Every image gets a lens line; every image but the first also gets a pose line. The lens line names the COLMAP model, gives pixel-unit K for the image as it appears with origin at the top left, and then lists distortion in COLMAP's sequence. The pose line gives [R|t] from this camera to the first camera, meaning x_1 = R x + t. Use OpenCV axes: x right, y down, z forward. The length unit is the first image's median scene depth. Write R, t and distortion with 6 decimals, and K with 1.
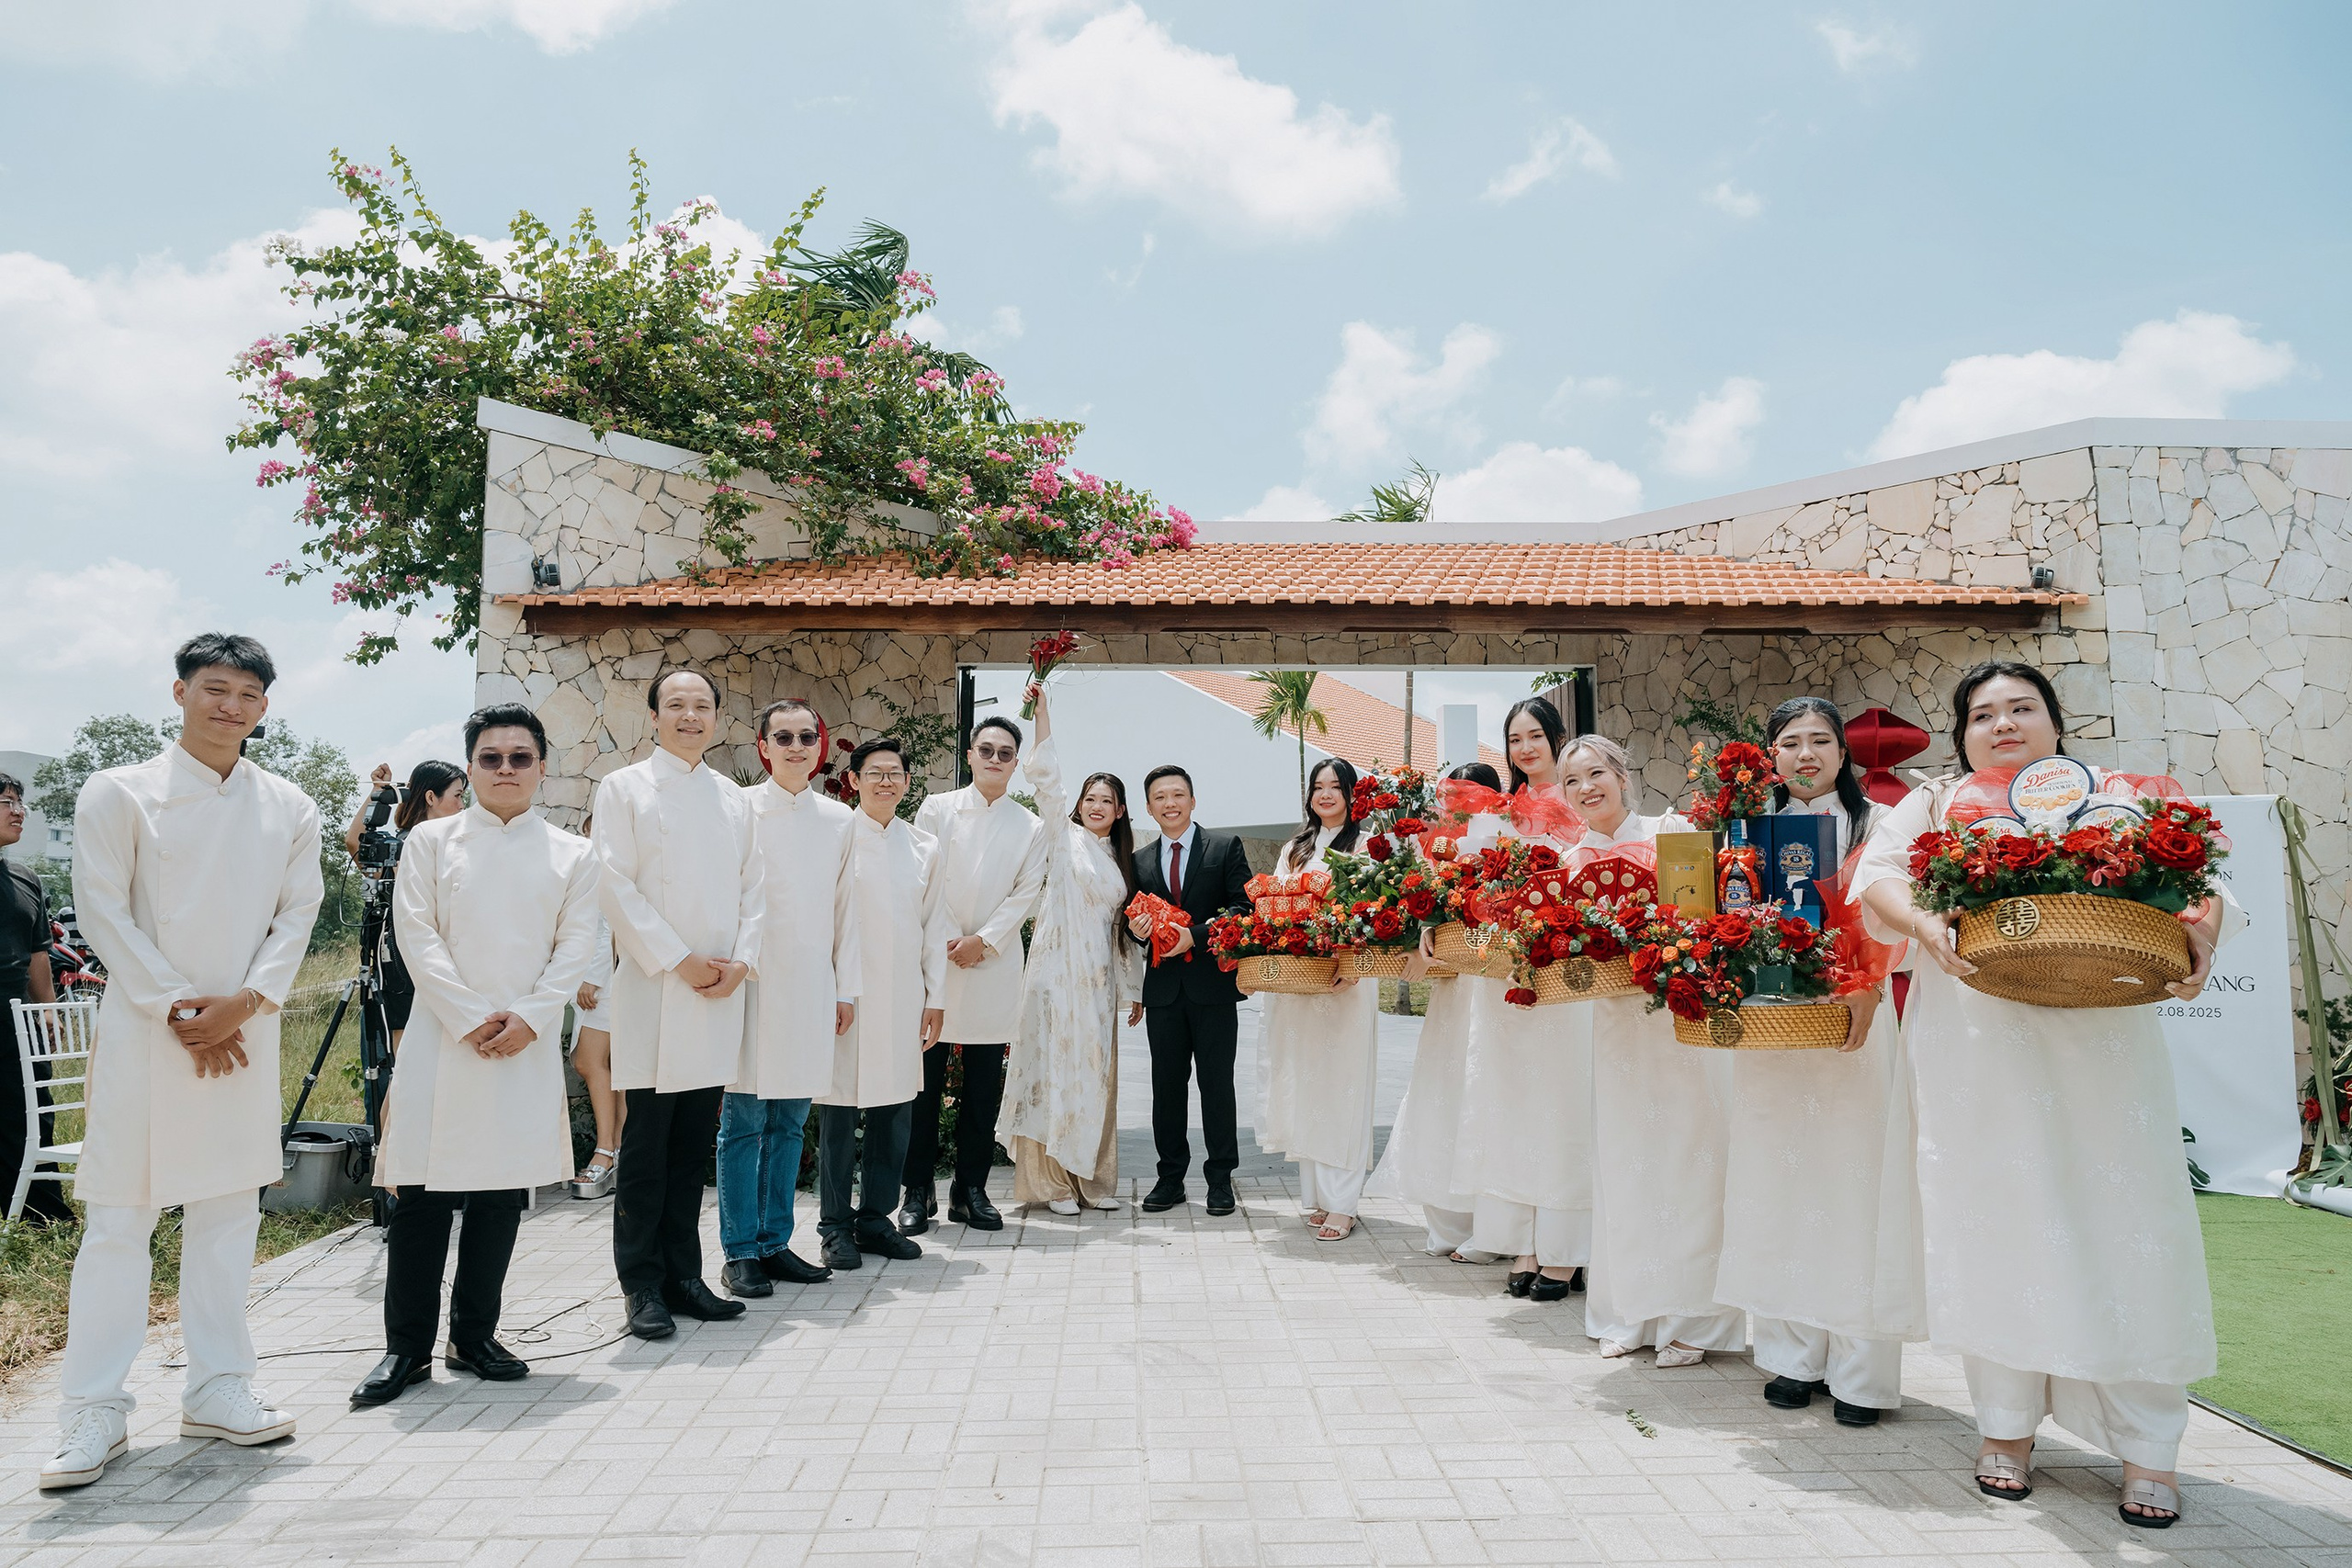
lens RADIAL K [[1564.8, 0, 1180.3], [0, 1564.8, 764.8], [0, 0, 1]] dist [-0.008319, 0.000879]
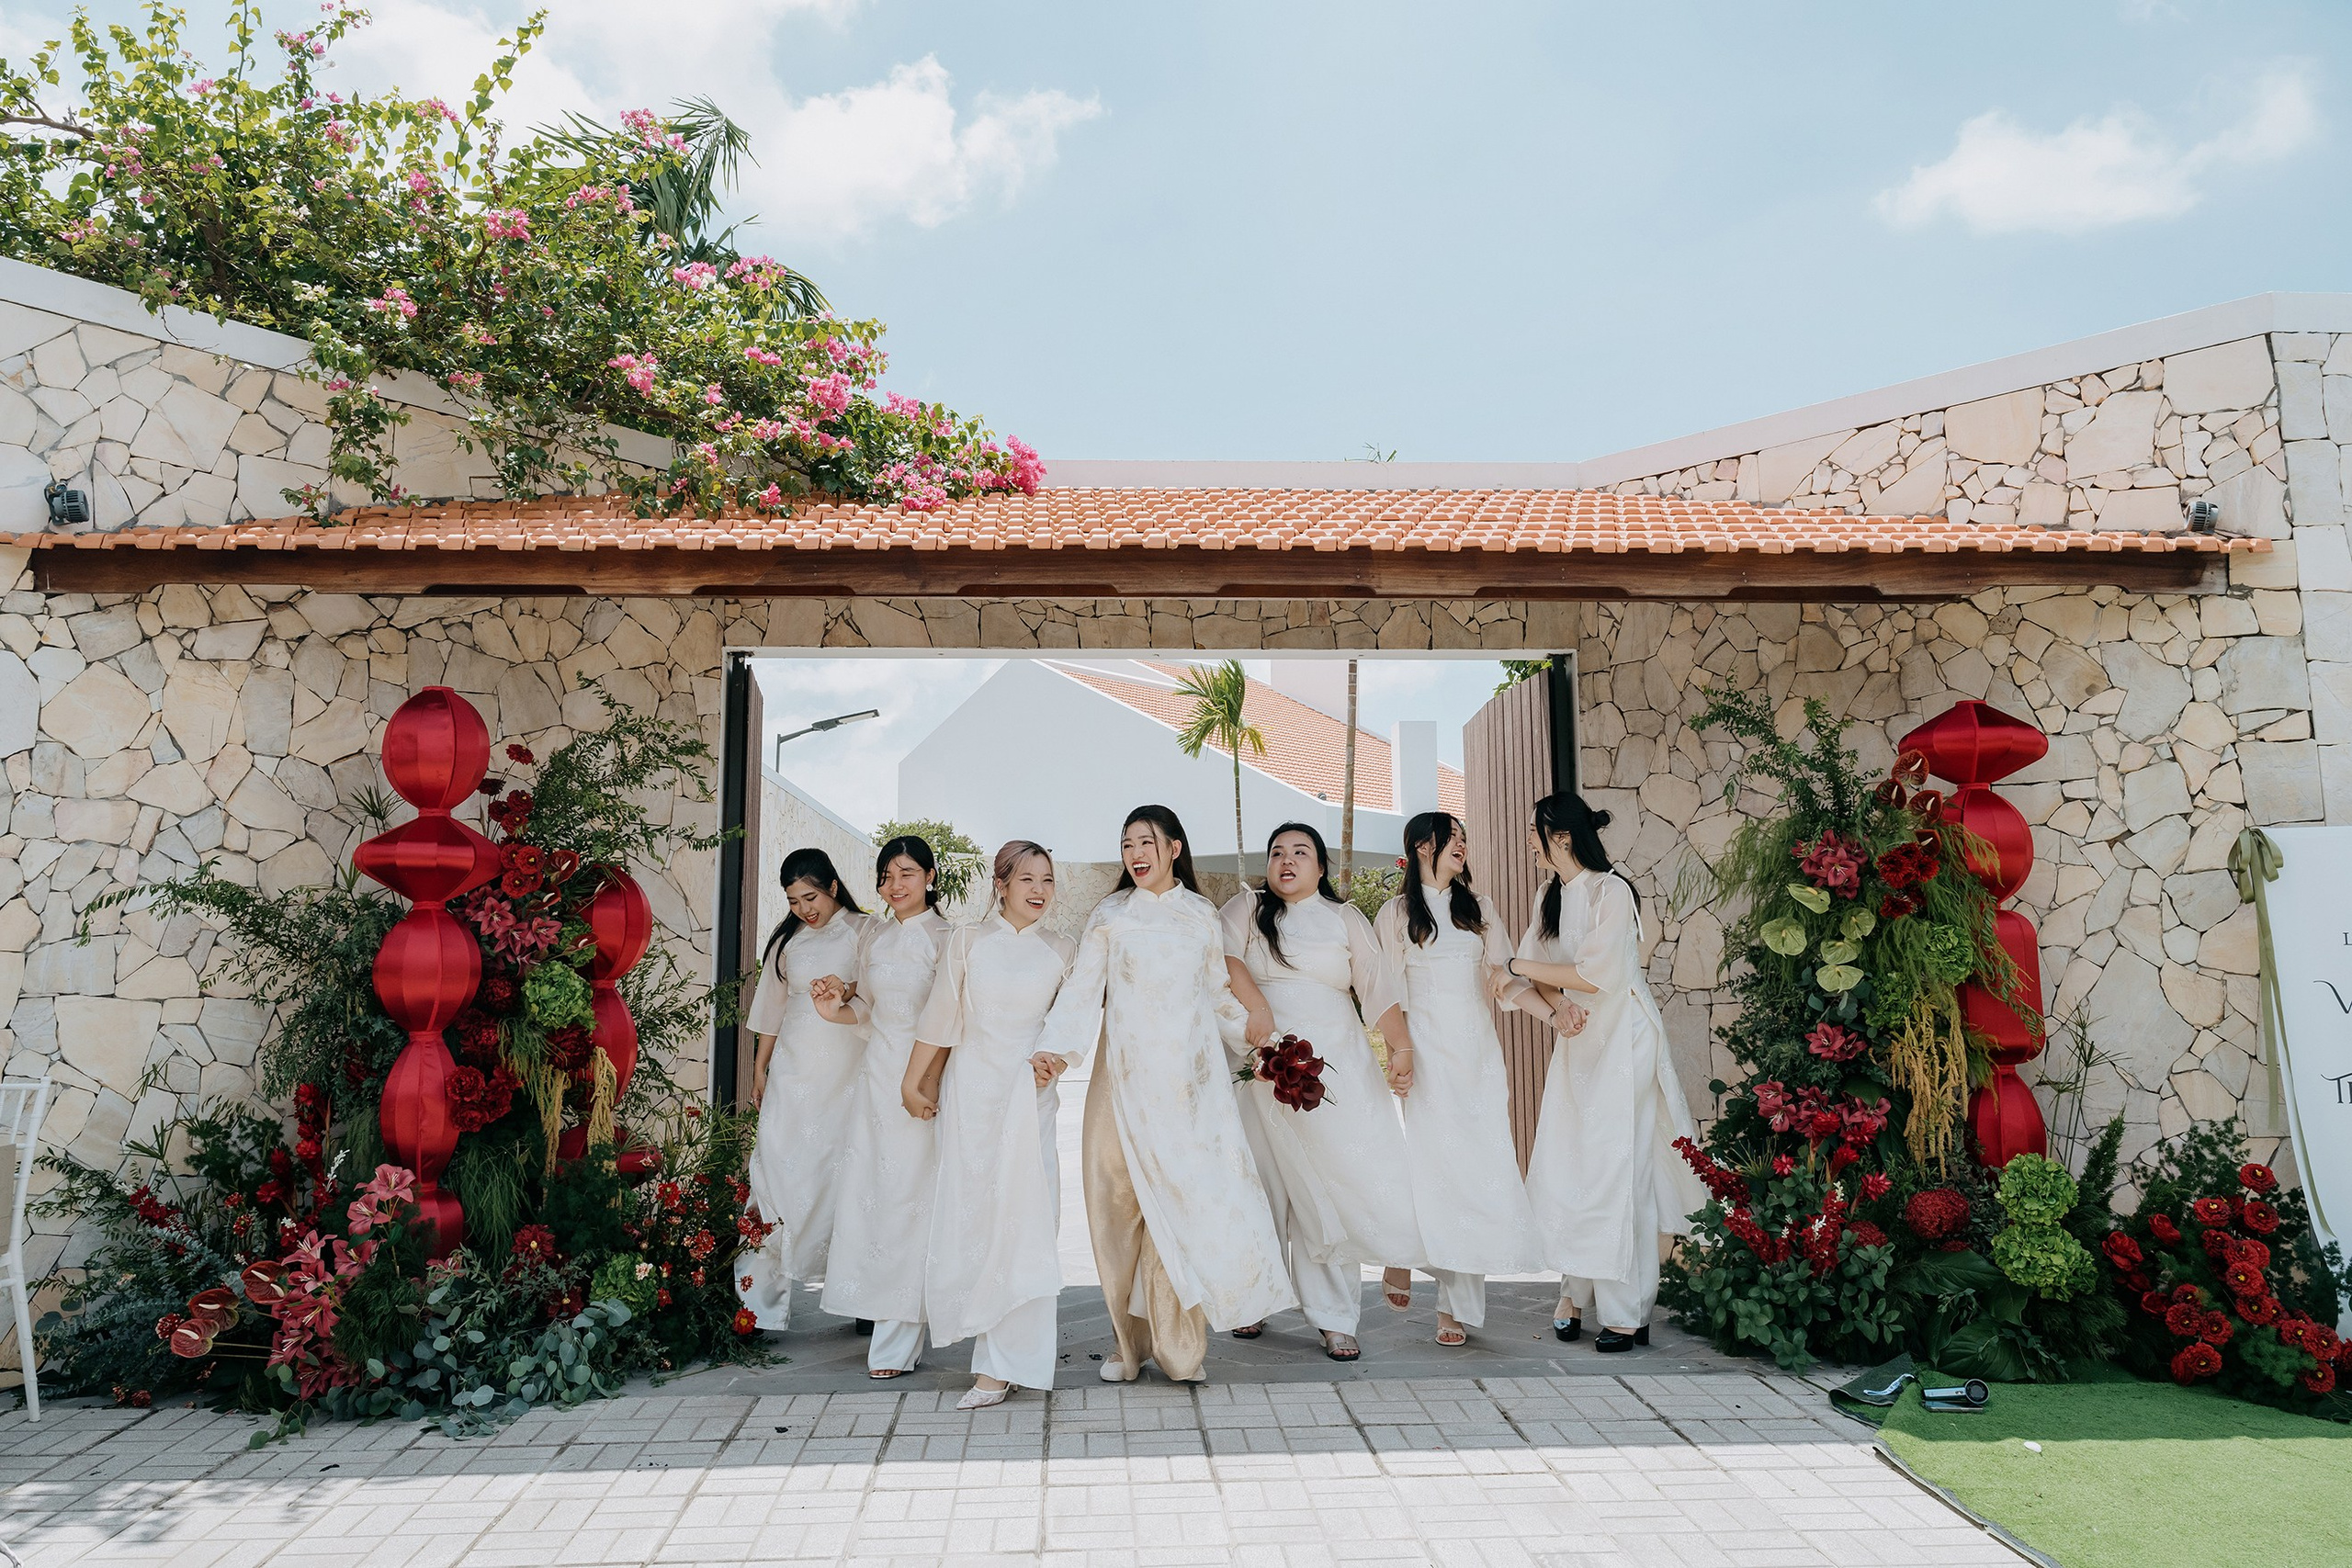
lens RADIAL K [[1634.9, 0, 1165.5], [0, 1634.9, 757.0], [0, 0, 1]] dist [-0.001389, -0.003211]
pose [[0.999815, -0.000868, 0.019191, 0.061391], [0.001267, 0.999784, -0.020768, 0.004557], [-0.019168, 0.020789, 0.999600, 0.253618]]
